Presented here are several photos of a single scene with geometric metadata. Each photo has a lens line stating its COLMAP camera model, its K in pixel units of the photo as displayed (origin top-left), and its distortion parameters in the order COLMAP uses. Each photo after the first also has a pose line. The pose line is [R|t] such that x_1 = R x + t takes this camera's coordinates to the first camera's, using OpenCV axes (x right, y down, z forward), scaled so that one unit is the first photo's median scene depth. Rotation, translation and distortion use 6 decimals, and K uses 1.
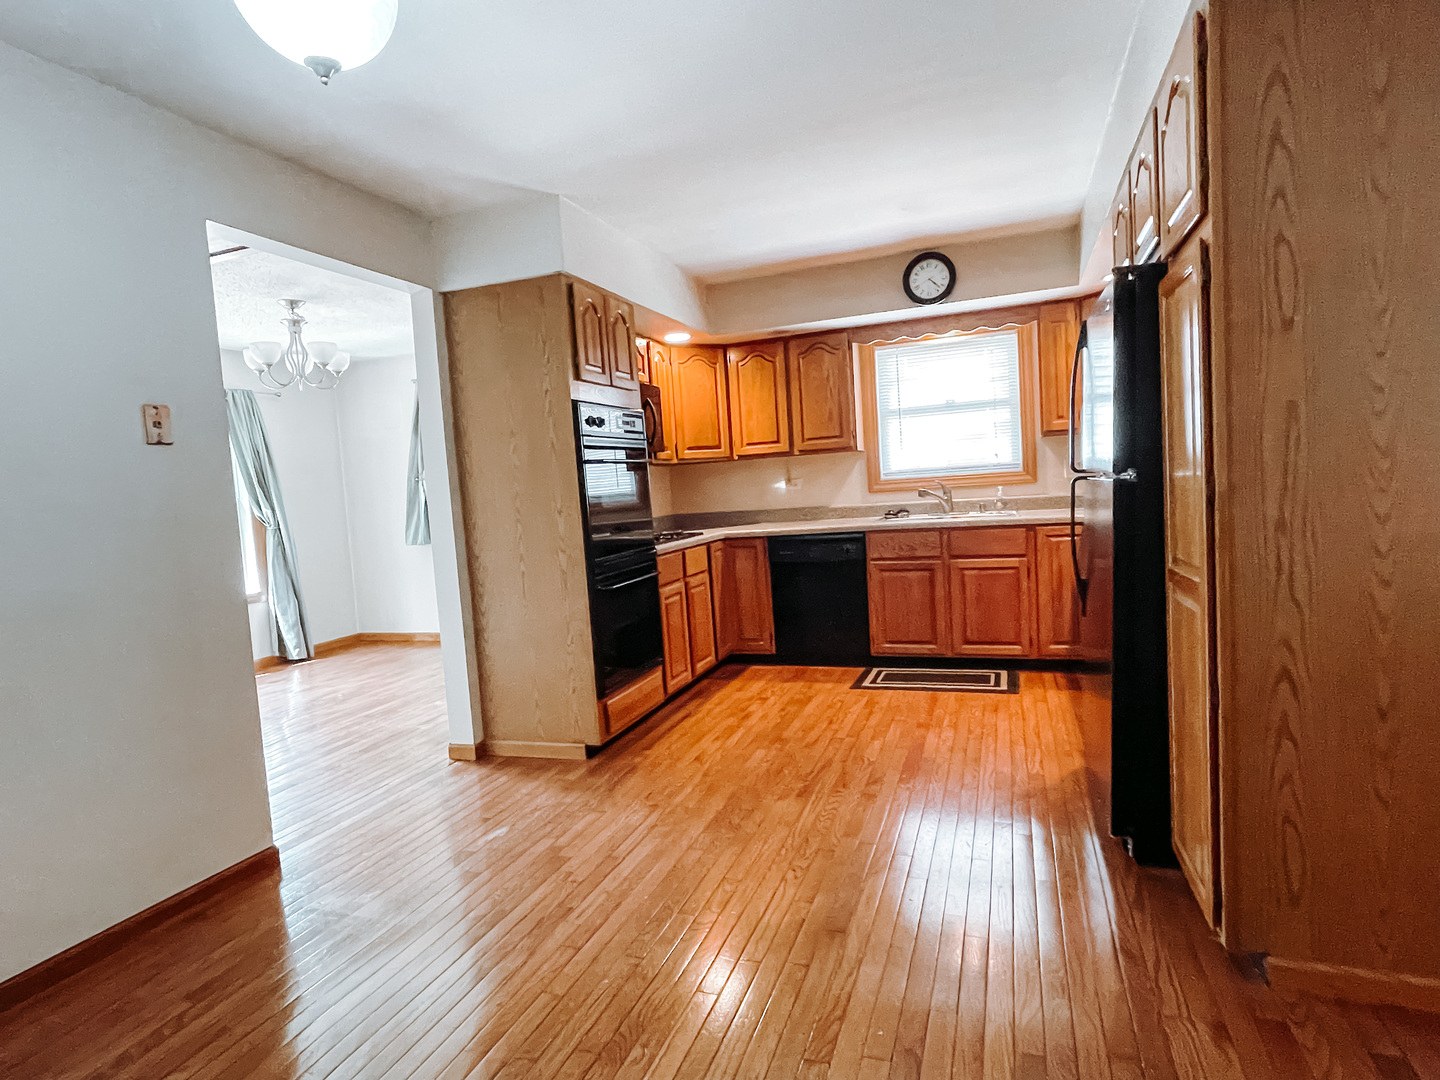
lens RADIAL K [[768.3, 0, 718.9], [0, 768.3, 542.5], [0, 0, 1]] dist [0.004173, -0.017708]
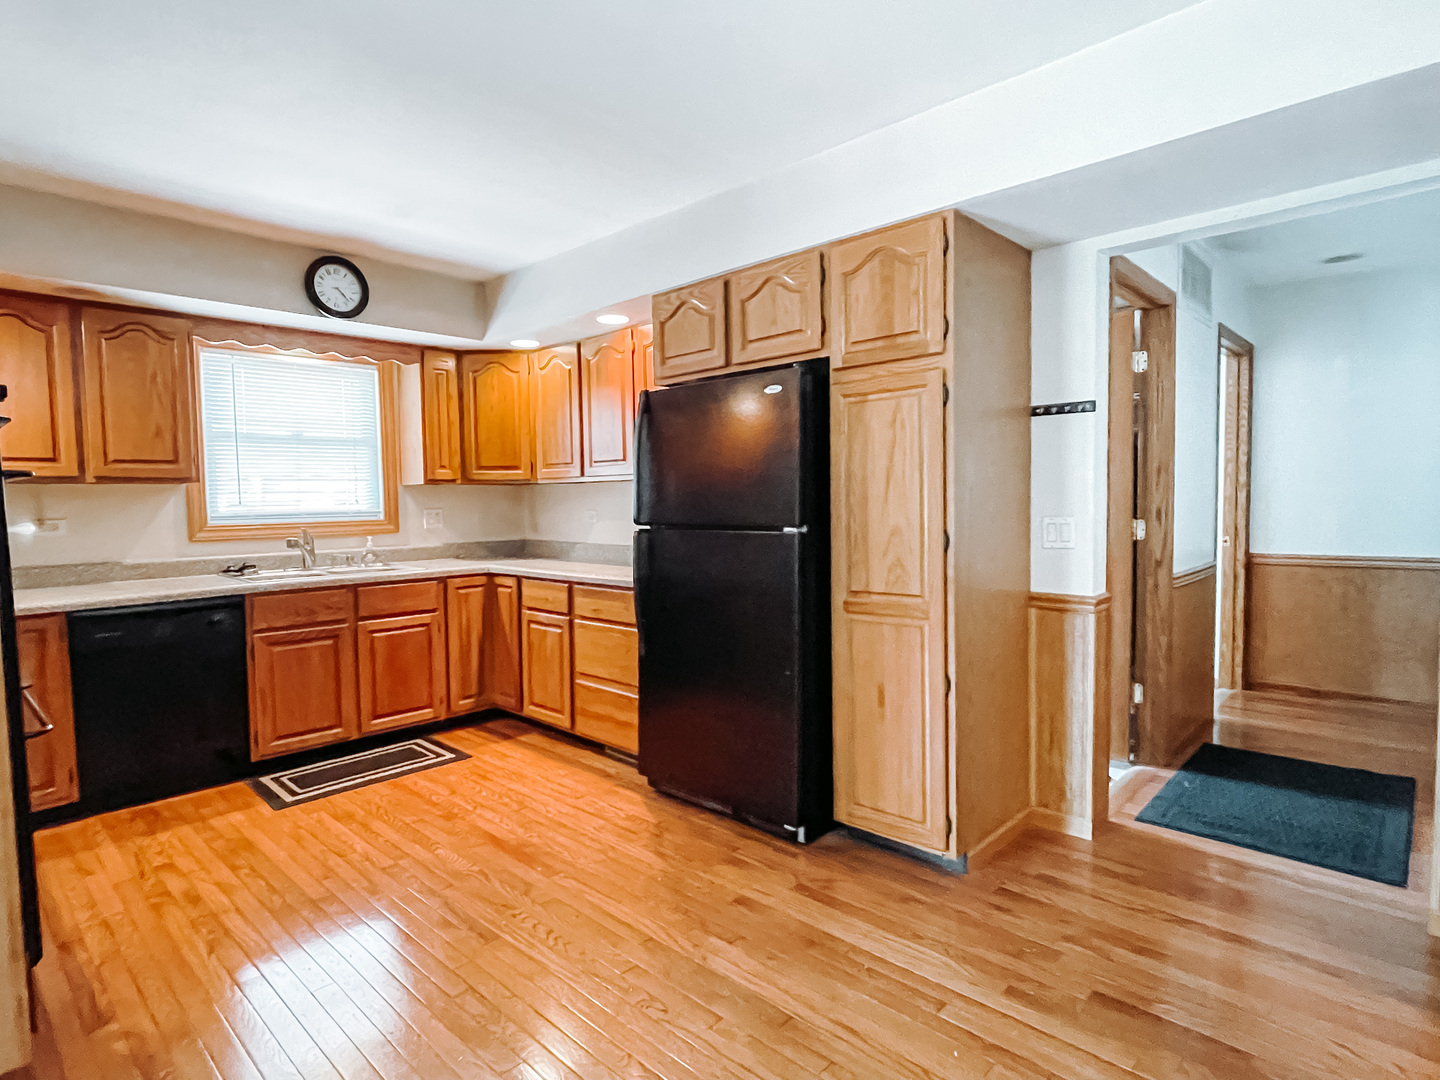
lens RADIAL K [[768.3, 0, 718.9], [0, 768.3, 542.5], [0, 0, 1]] dist [0.004173, -0.017708]
pose [[0.397017, 0.006832, 0.917786, -0.339640], [0.055185, 0.997985, -0.031301, -0.017816], [-0.916151, 0.063075, 0.395840, 0.318924]]
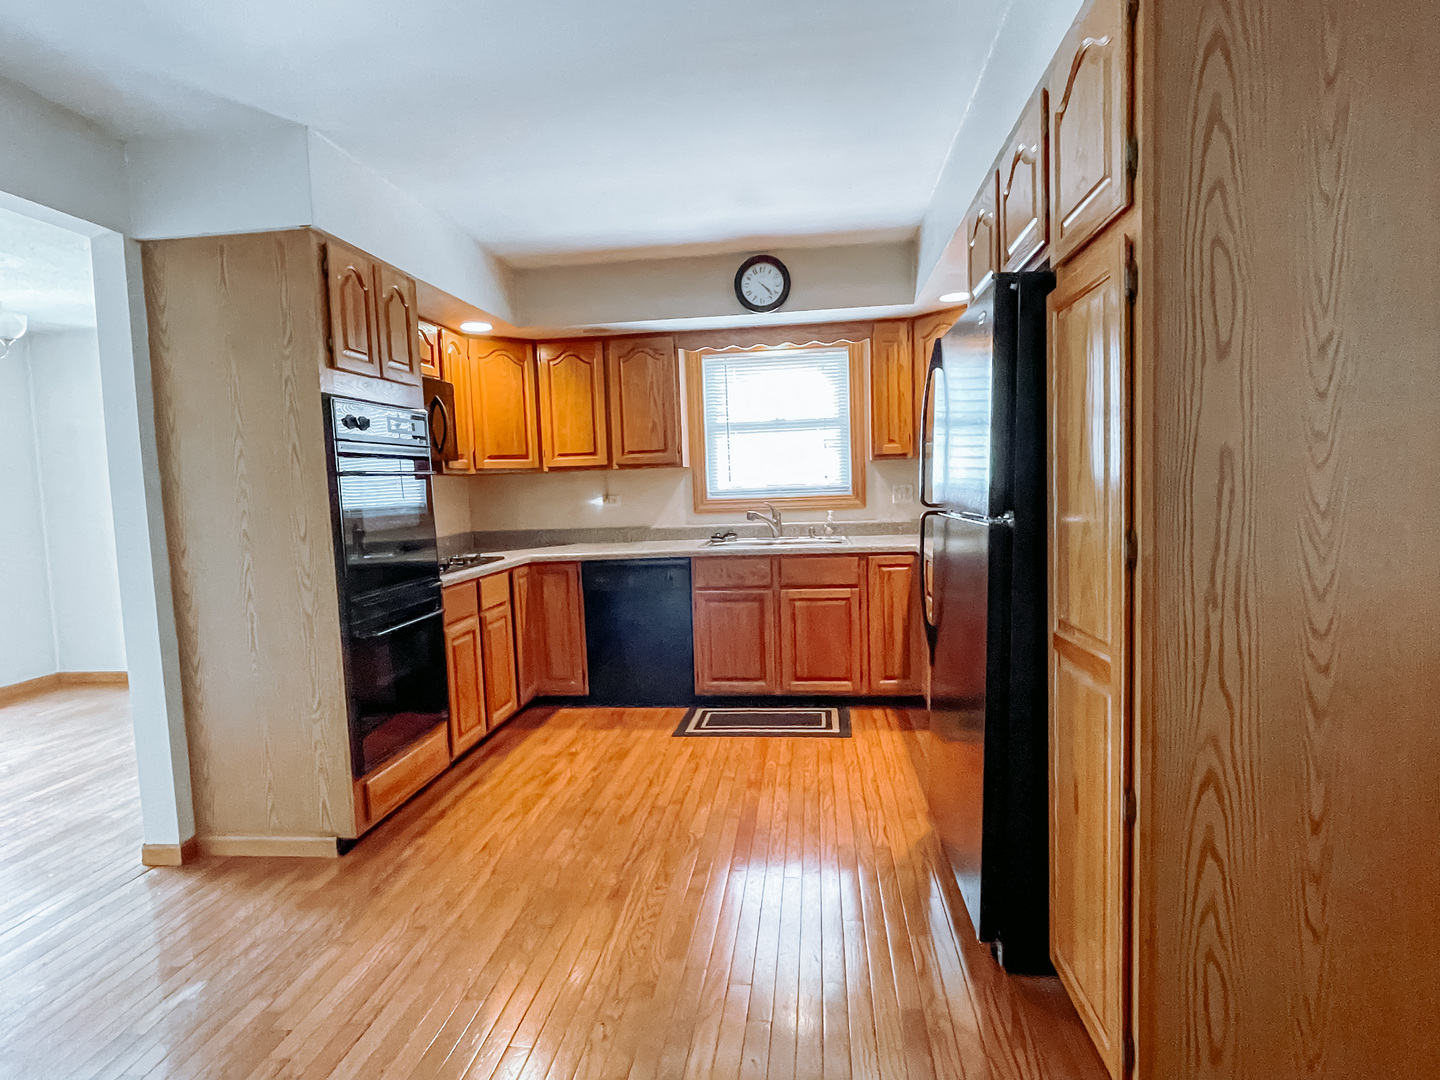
lens RADIAL K [[768.3, 0, 718.9], [0, 768.3, 542.5], [0, 0, 1]] dist [0.004173, -0.017708]
pose [[0.972721, 0.013040, 0.231612, 0.015123], [-0.010946, 0.999887, -0.010326, -0.025505], [-0.231720, 0.007509, 0.972754, 0.126506]]
